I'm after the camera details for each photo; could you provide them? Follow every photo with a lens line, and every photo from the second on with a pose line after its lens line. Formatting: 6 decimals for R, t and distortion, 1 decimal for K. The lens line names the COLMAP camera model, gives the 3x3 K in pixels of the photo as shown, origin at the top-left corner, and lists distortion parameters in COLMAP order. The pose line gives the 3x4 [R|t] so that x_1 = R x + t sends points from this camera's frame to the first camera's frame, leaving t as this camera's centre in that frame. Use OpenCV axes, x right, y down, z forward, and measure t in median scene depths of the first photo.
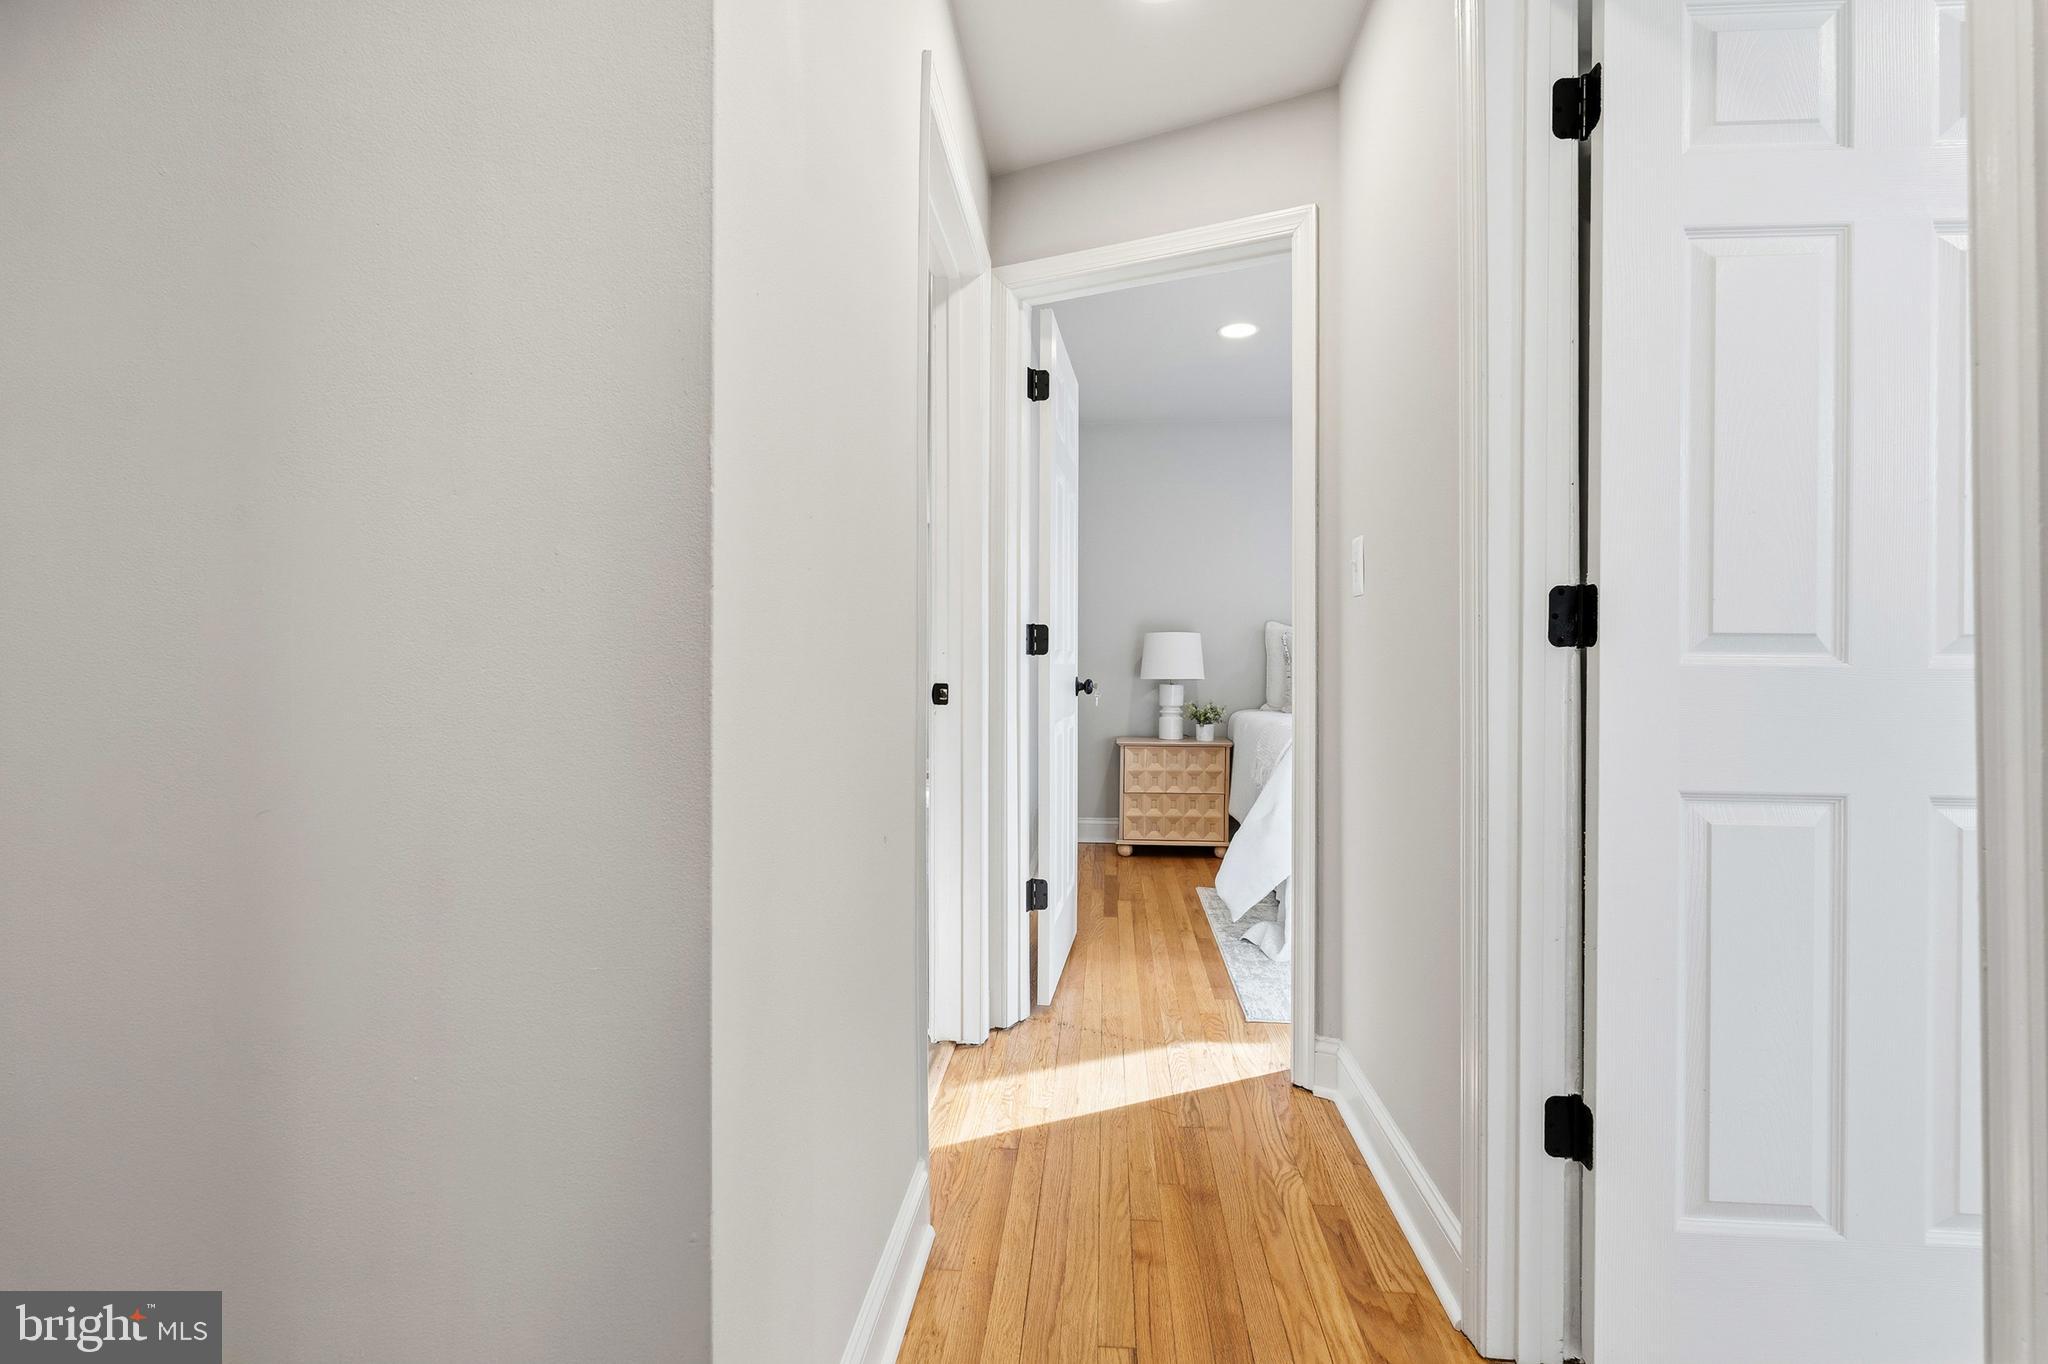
lens RADIAL K [[971.0, 0, 1030.1], [0, 971.0, 671.1], [0, 0, 1]] dist [-0.002275, 0.001344]
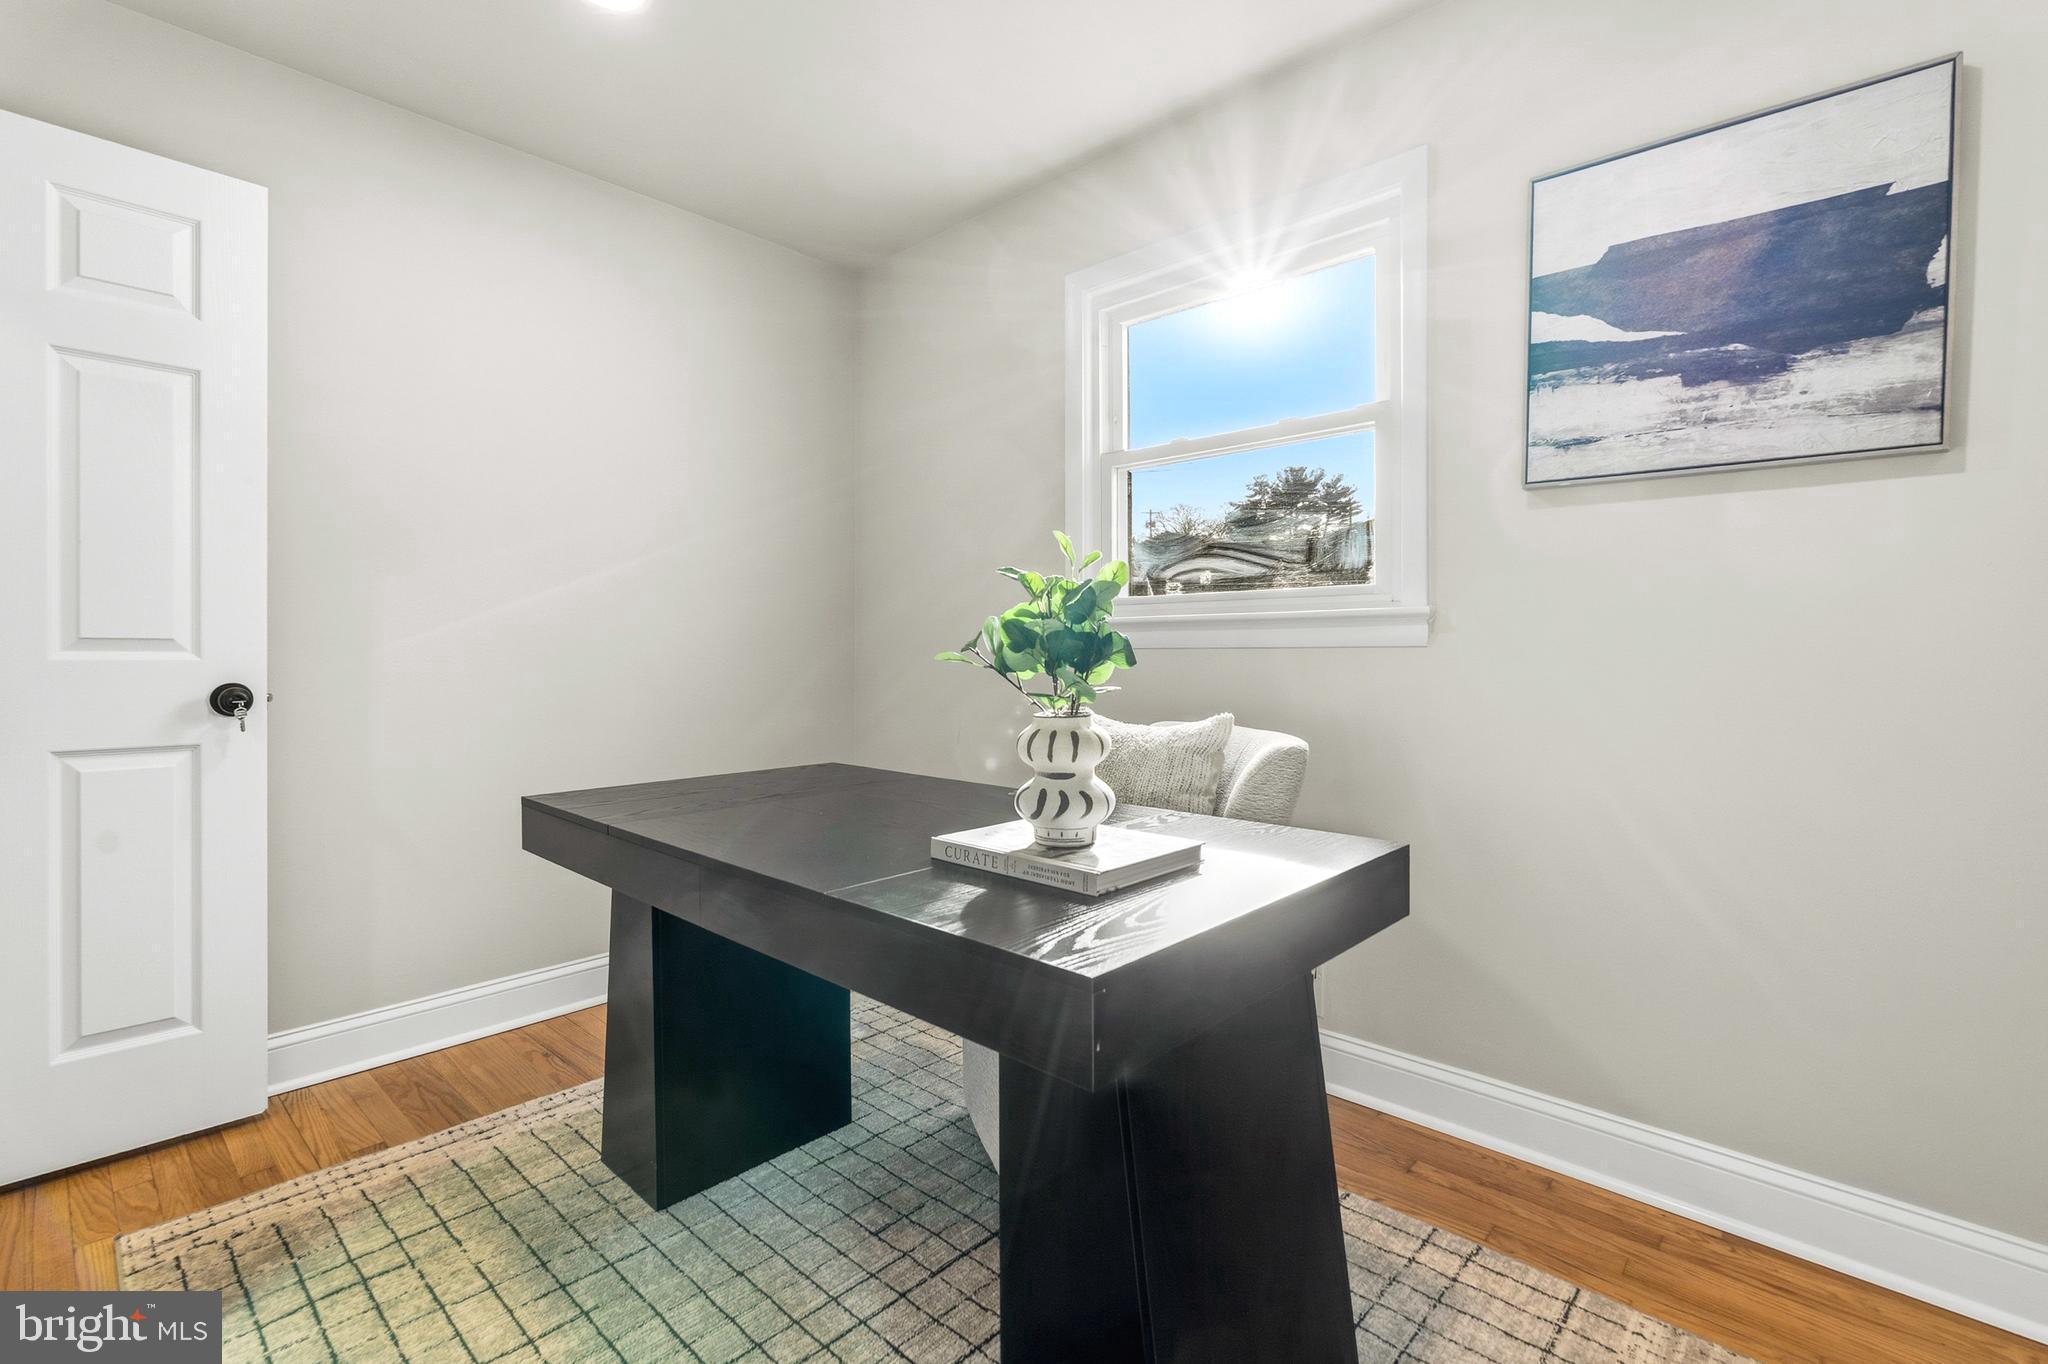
lens RADIAL K [[920.0, 0, 1022.6], [0, 920.0, 661.9], [0, 0, 1]] dist [-0.004735, 0.002377]
pose [[0.616683, -0.015217, 0.787064, 0.496490], [0.007105, 0.999880, 0.013765, -0.012273], [-0.787179, -0.002896, 0.616718, -0.910567]]
